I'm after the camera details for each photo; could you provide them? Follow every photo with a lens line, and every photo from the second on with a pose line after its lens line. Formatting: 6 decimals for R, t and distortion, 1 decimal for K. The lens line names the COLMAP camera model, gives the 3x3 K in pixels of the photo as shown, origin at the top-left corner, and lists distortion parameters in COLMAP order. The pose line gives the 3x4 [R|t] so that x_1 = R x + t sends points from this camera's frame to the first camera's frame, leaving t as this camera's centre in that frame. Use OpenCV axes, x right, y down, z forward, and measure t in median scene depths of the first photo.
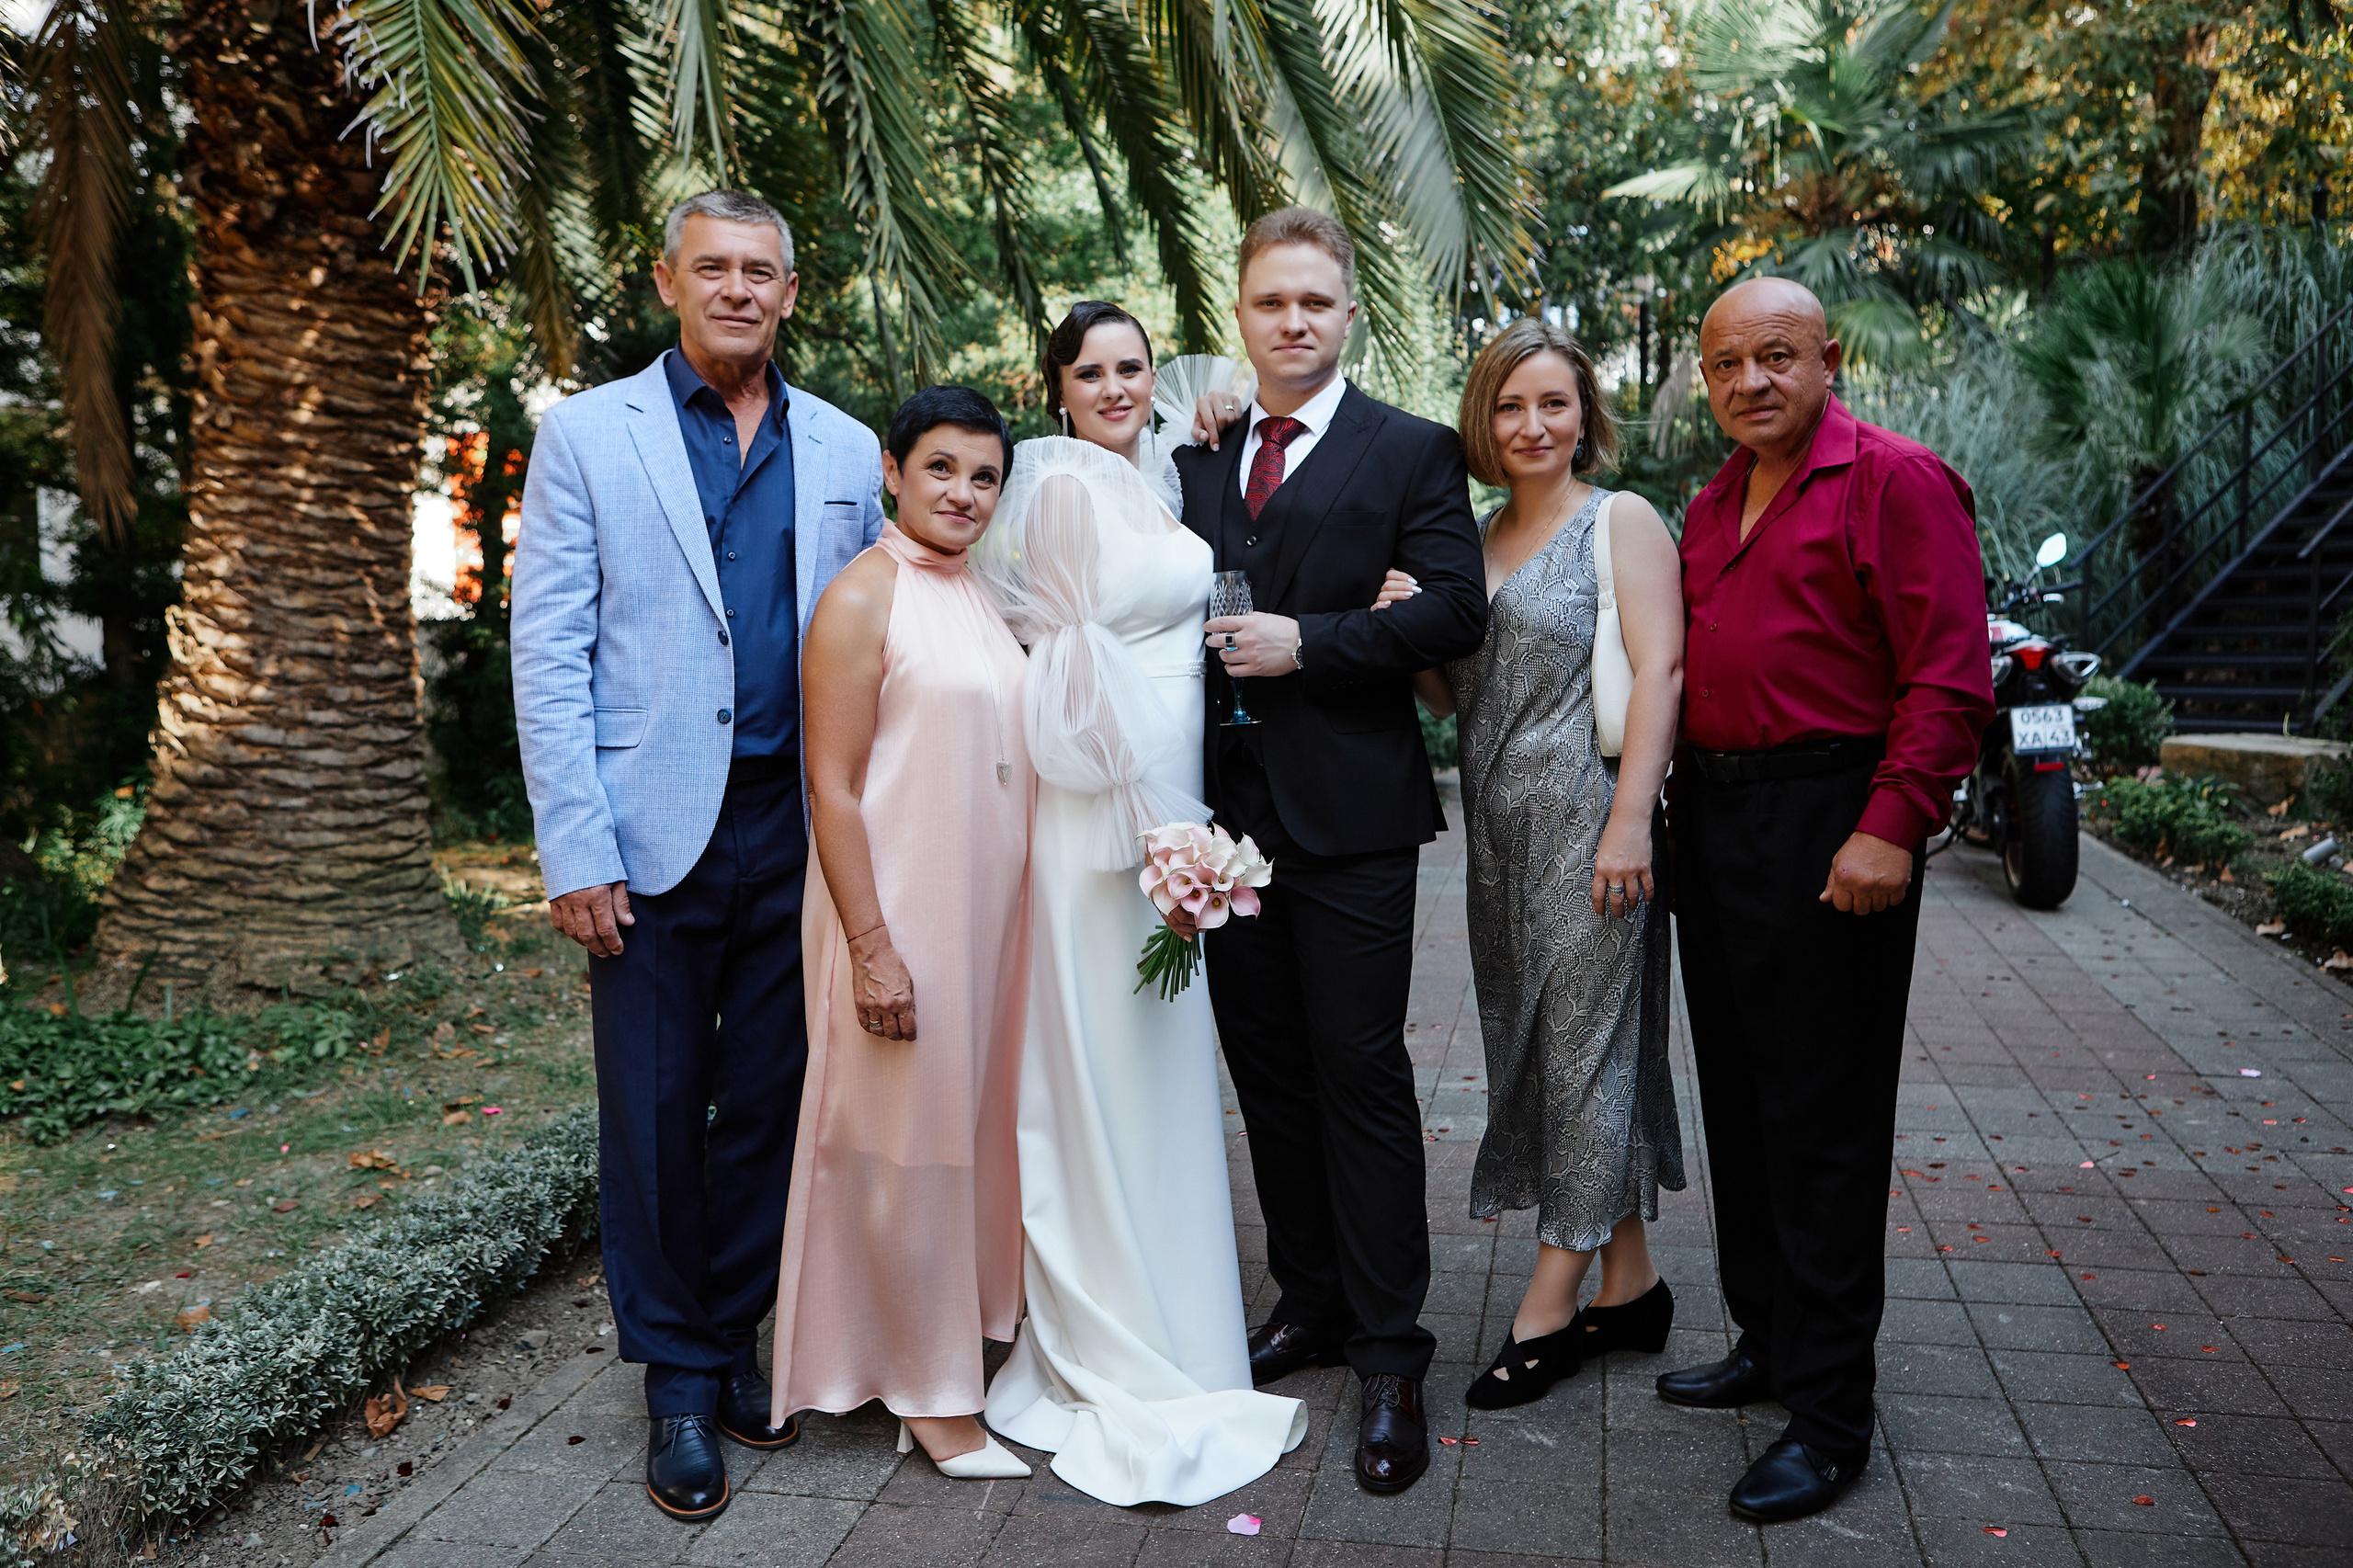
lens RADIAL K [[1927.1, 0, 1176.5], [0, 1927.1, 784.0], [0, 0, 1]] dist [0.034458, -0.046197]
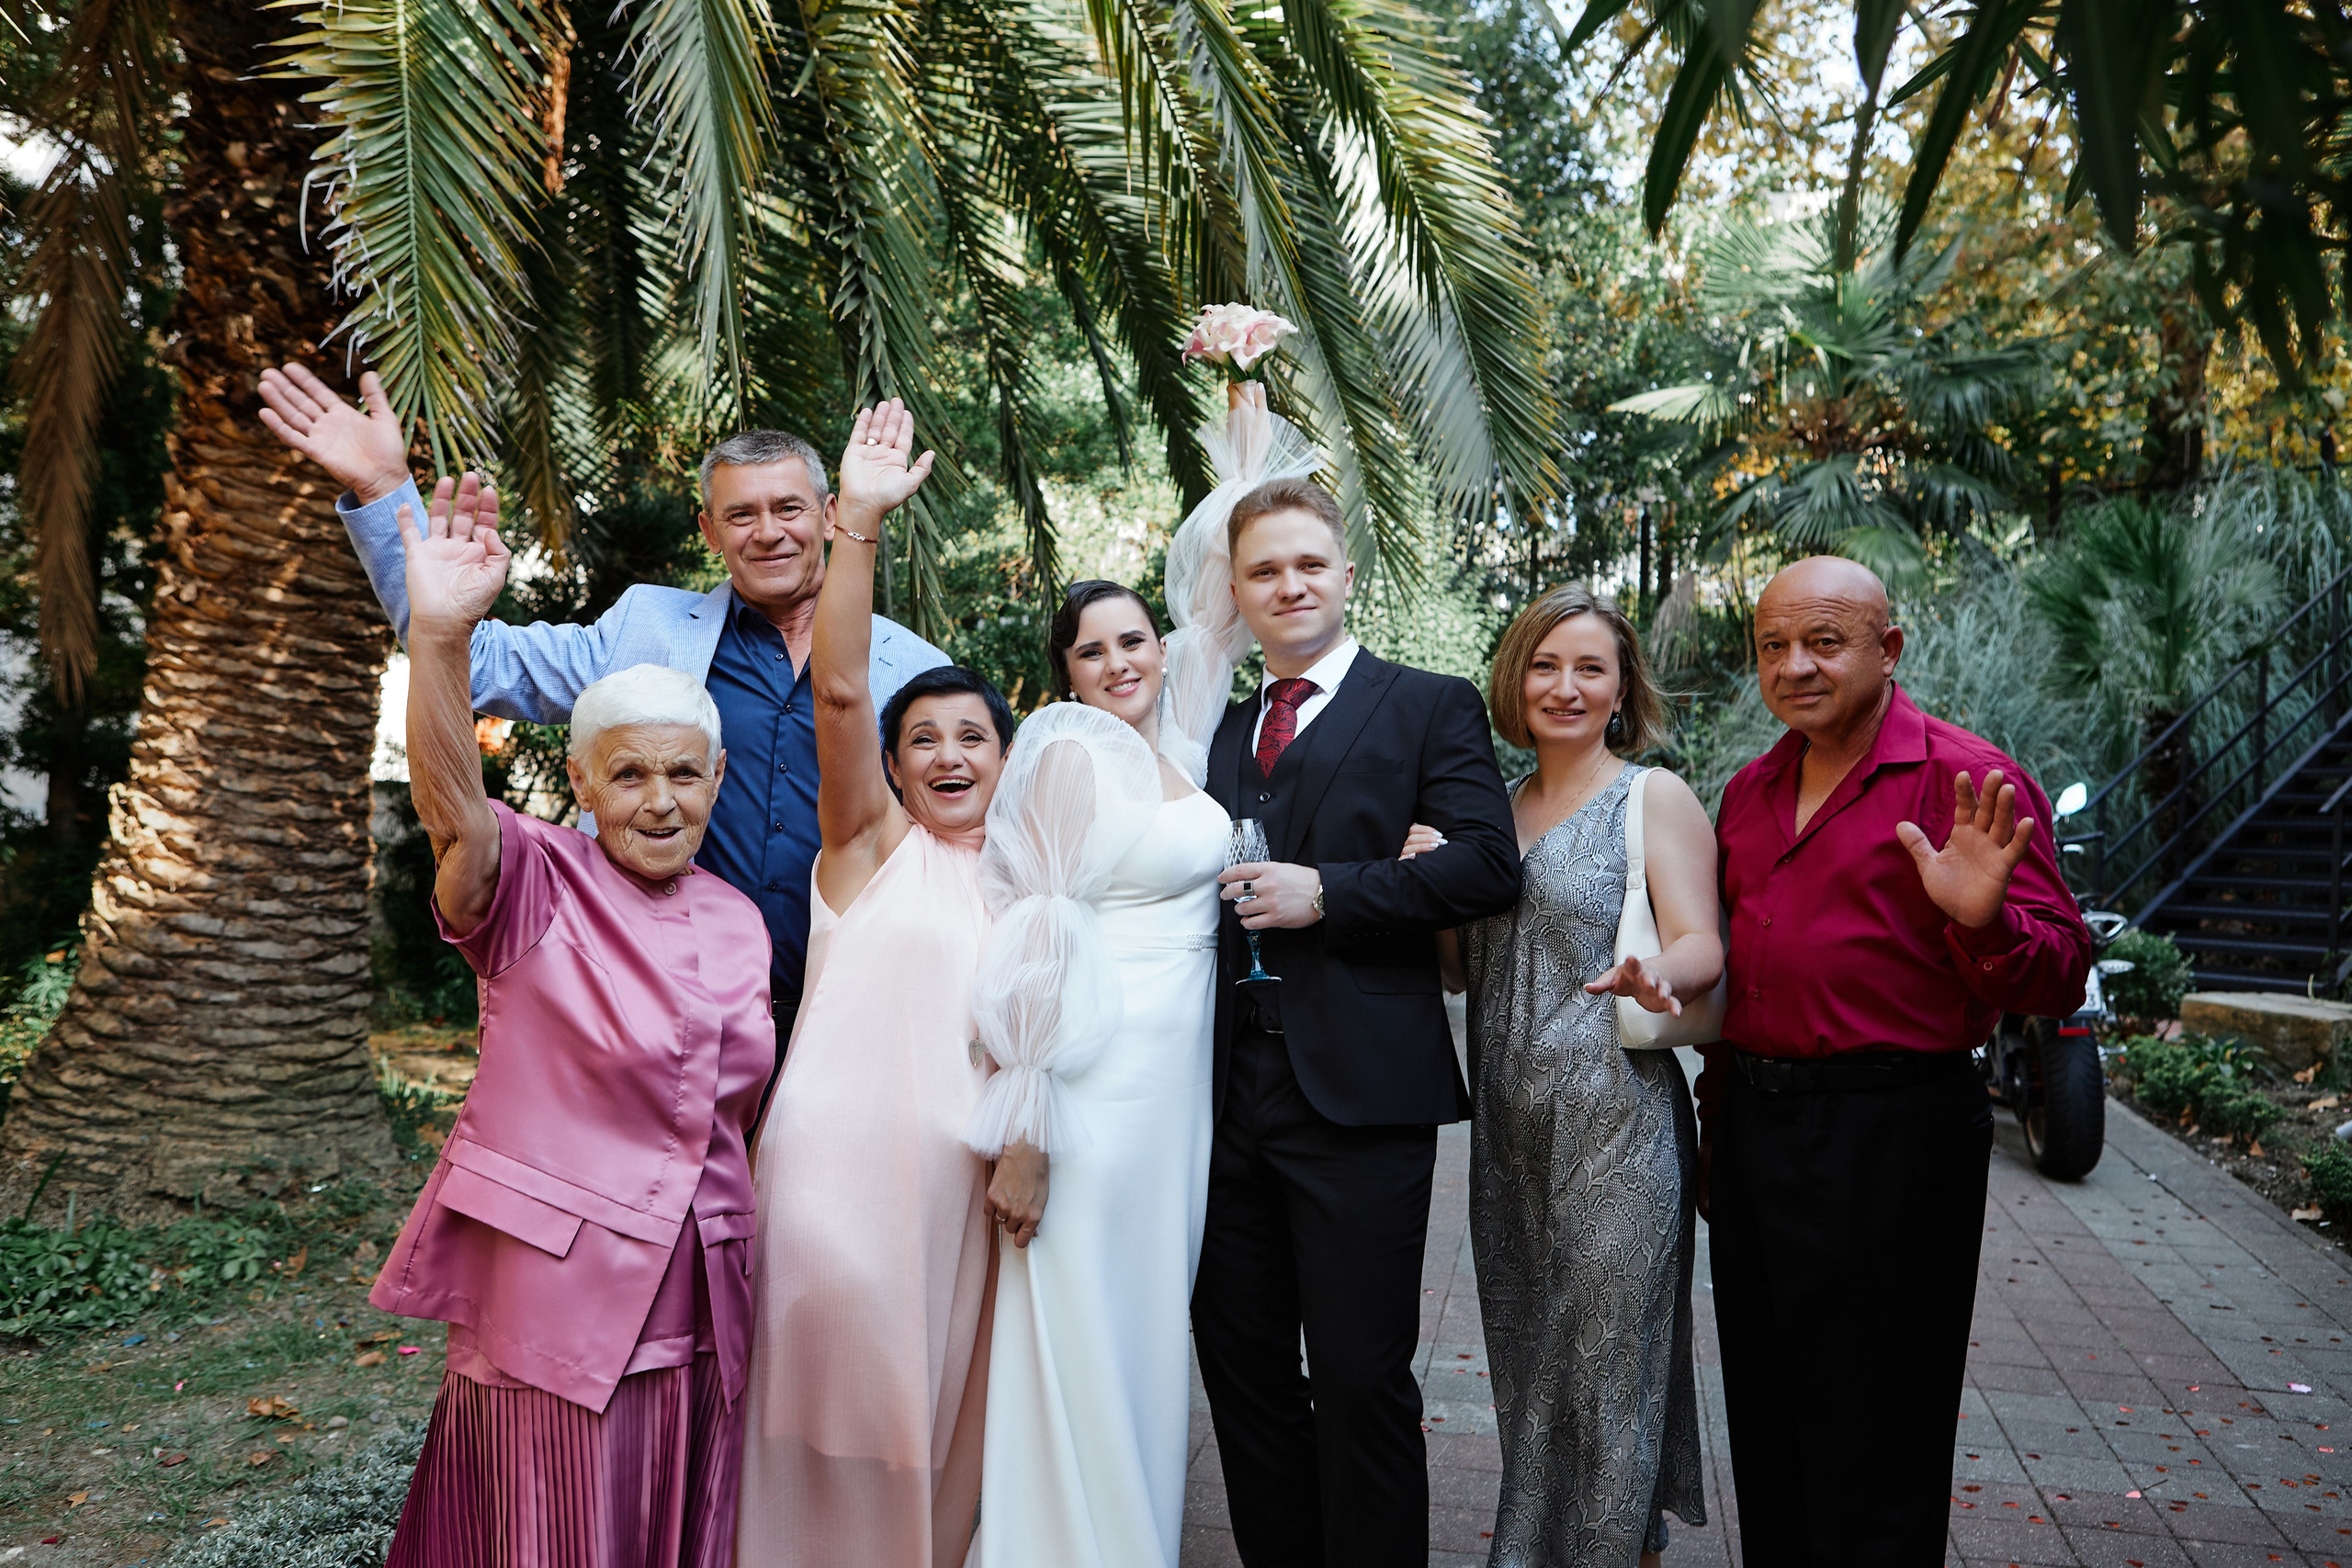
lens RADIAL K [[1970.0, 0, 1176.0], [0, 1970.0, 784.0], [0, 0, 1]] dist [0.042386, -0.047457]
pose [[0.998983, 0.044394, 0.007931, -0.006156], [-0.043463, 0.994689, -0.093296, -0.023354], [-0.012031, 0.092857, 0.995607, 0.022816]]
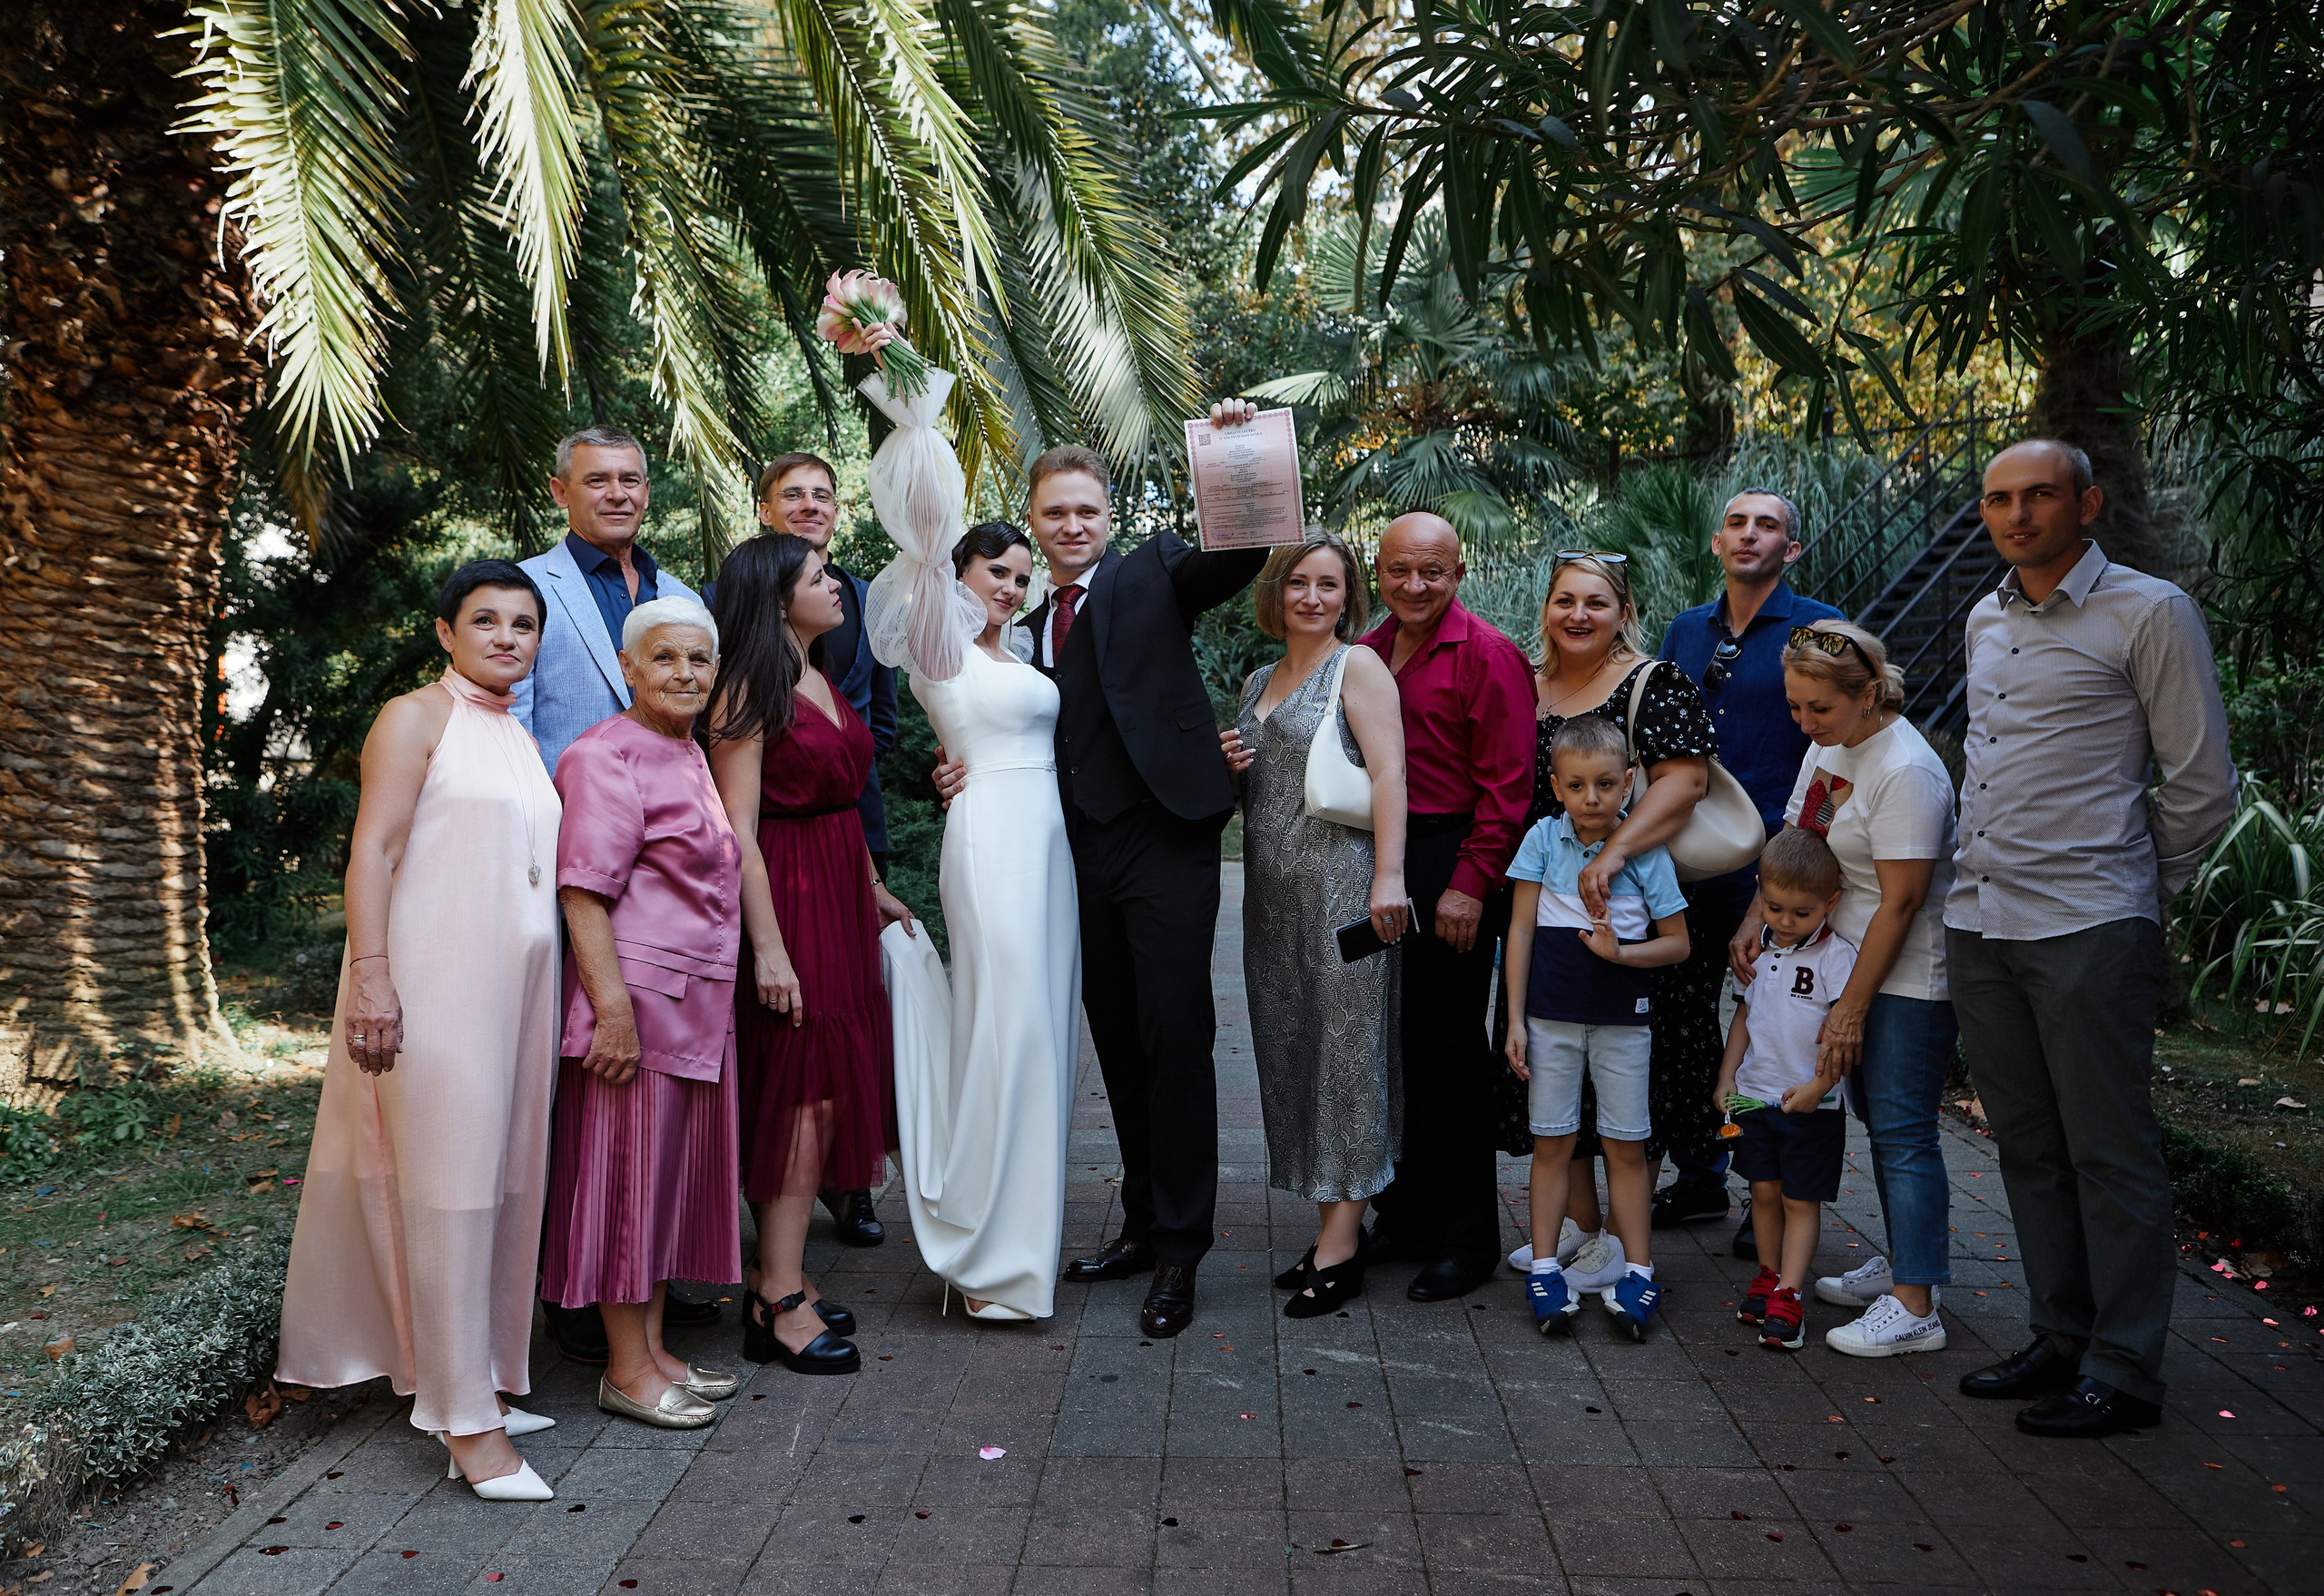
lens RADIAL K [[1833.8, 0, 1107.5], [0, 1833.8, 791.8], [0, 0, 1]] dist [-0.002516, -0.010688]
pose [[0.989496, 0.006138, 0.144433, -0.035109], [0.004135, 0.997488, -0.070717, 0.017739], [-0.144504, 0.070571, 0.986984, -0.106482]]
